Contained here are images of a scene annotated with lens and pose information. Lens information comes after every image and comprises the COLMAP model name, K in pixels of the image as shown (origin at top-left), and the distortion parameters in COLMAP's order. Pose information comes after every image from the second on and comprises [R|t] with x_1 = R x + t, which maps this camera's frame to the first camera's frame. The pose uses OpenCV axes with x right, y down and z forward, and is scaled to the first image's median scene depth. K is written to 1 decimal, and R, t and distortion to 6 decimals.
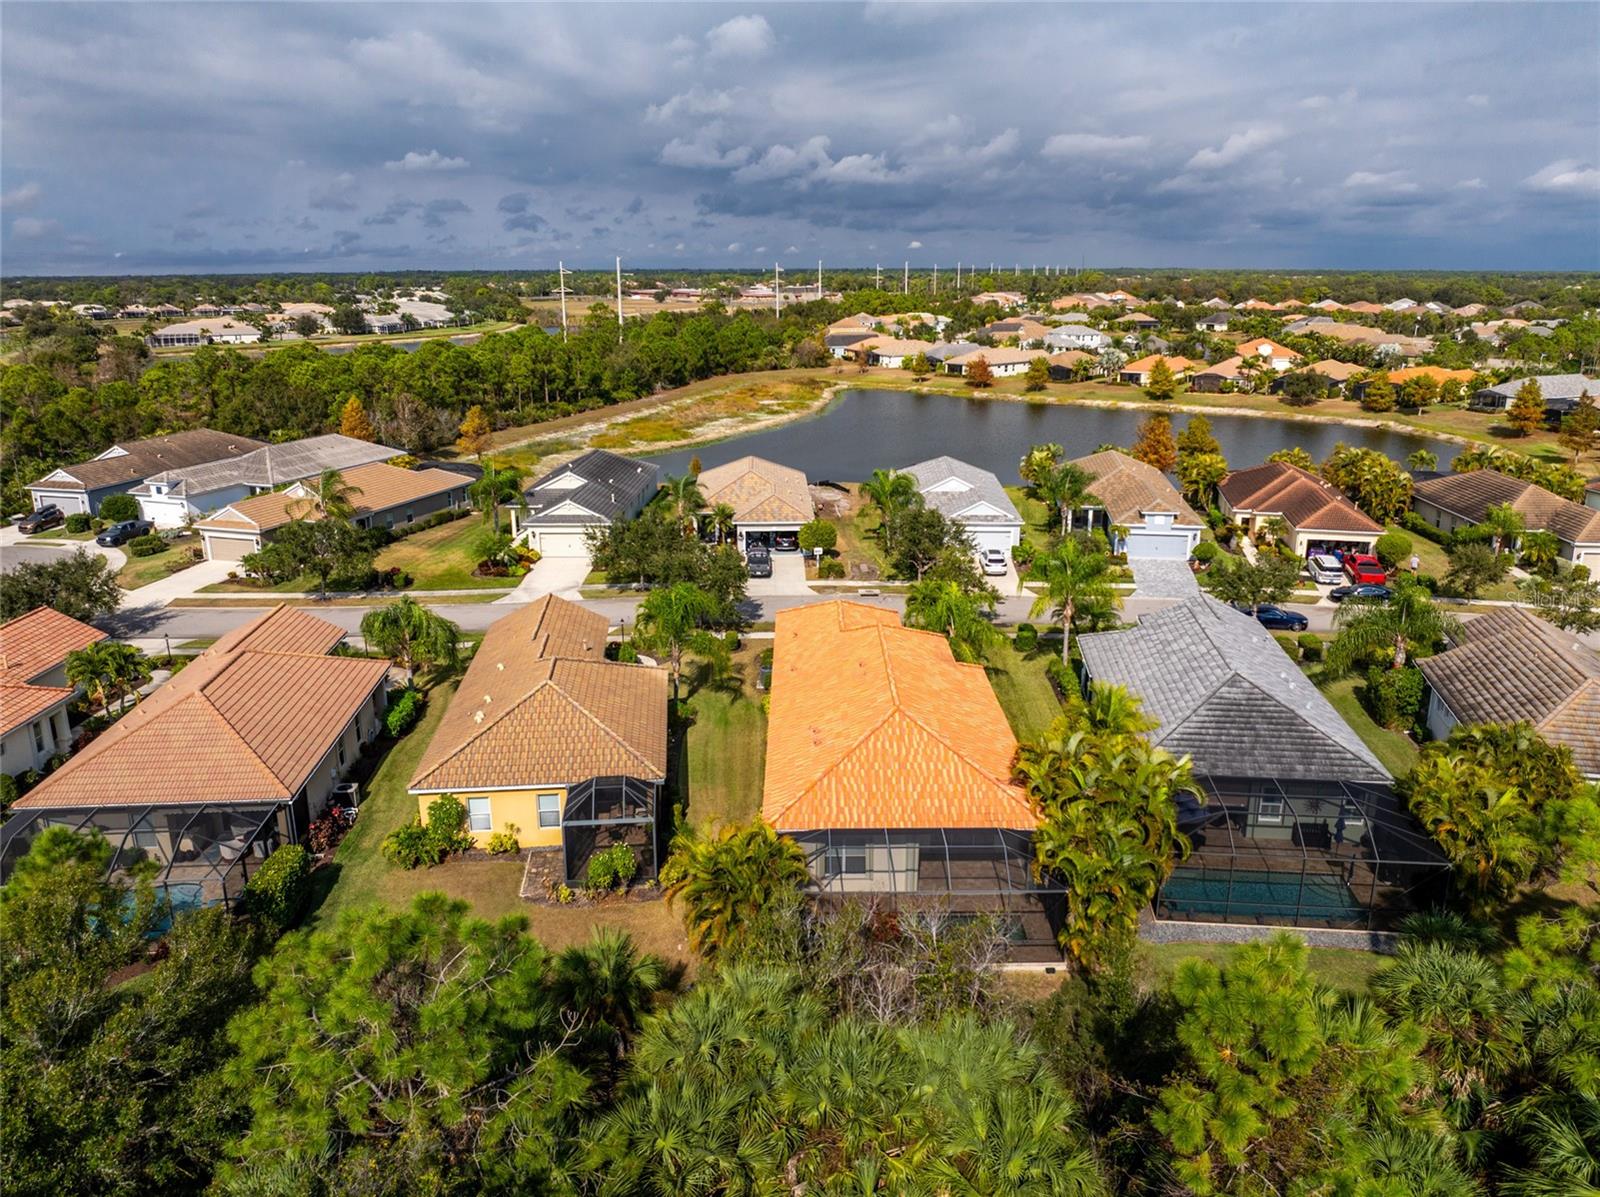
lens RADIAL K [[1149.9, 0, 800.0], [0, 1149.9, 598.5], [0, 0, 1]] dist [-0.049205, 0.020923]
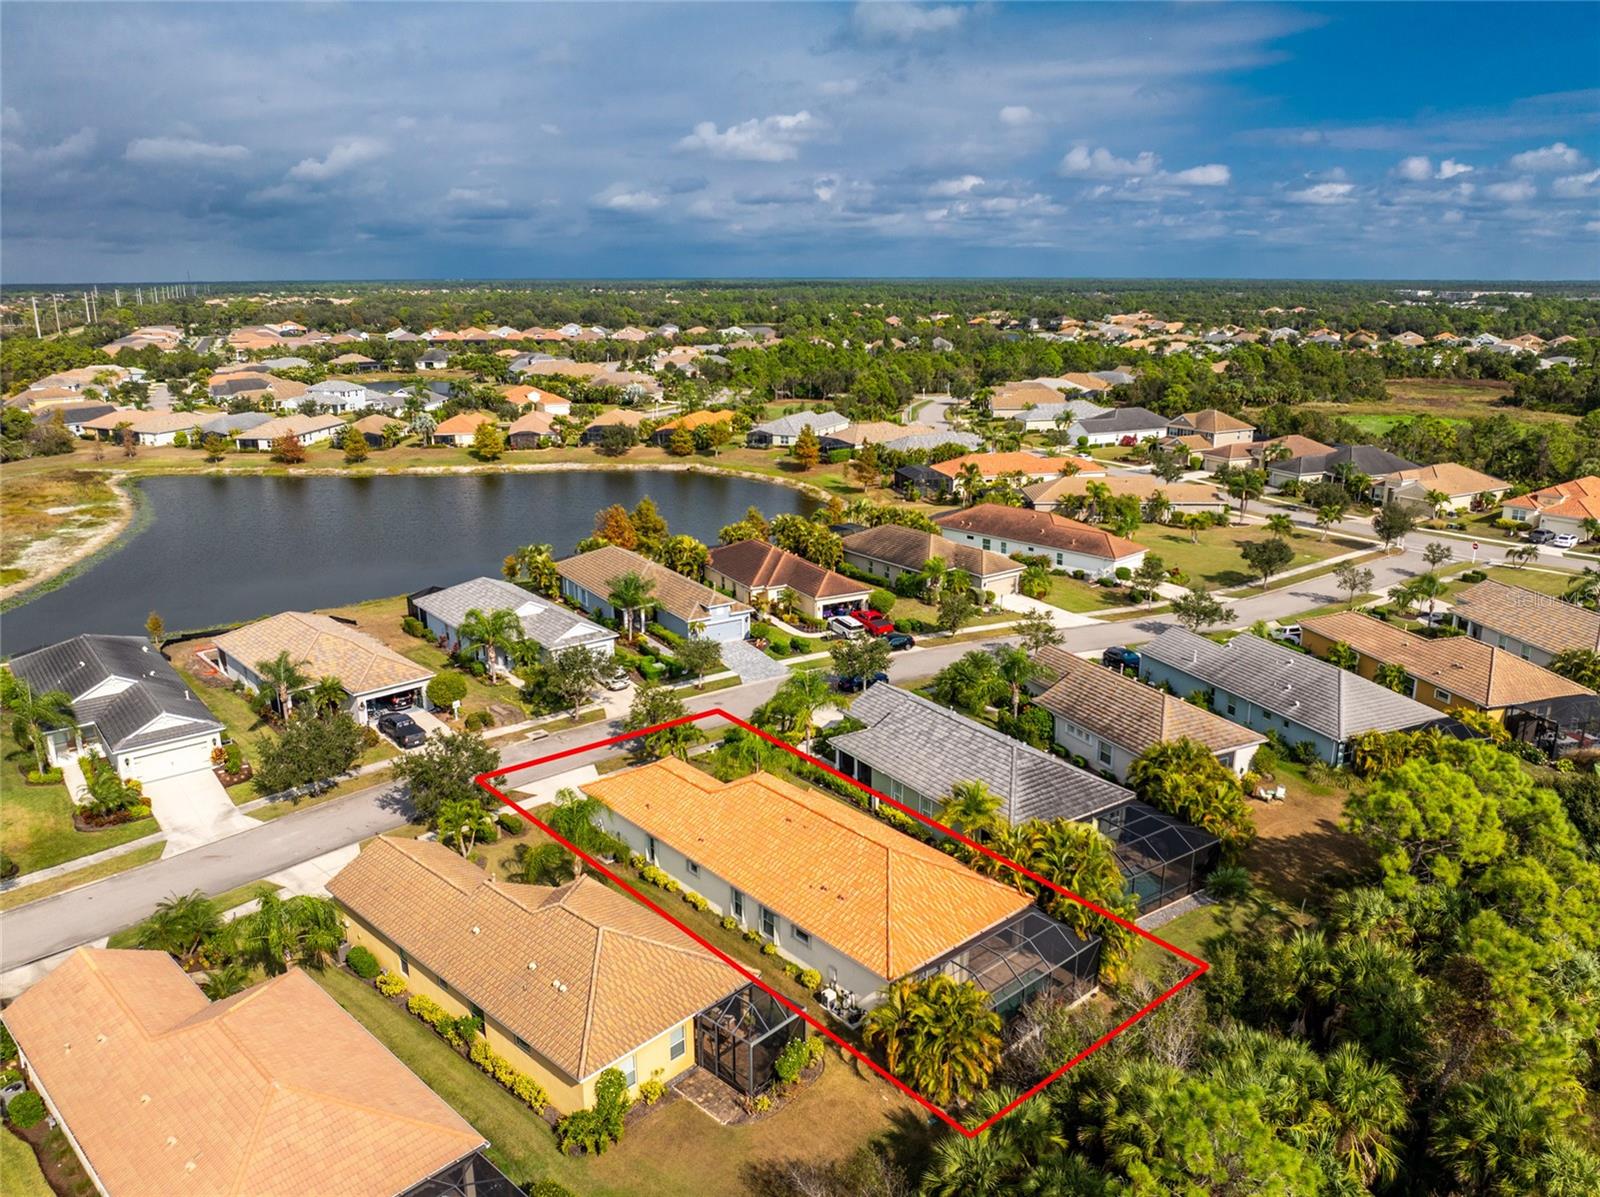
lens RADIAL K [[1154.5, 0, 822.9], [0, 1154.5, 602.1], [0, 0, 1]] dist [-0.030658, 0.000843]
pose [[0.743410, -0.172388, 0.646239, -0.352366], [0.176981, 0.982475, 0.058489, -0.121994], [-0.644996, 0.070890, 0.760891, 0.032487]]
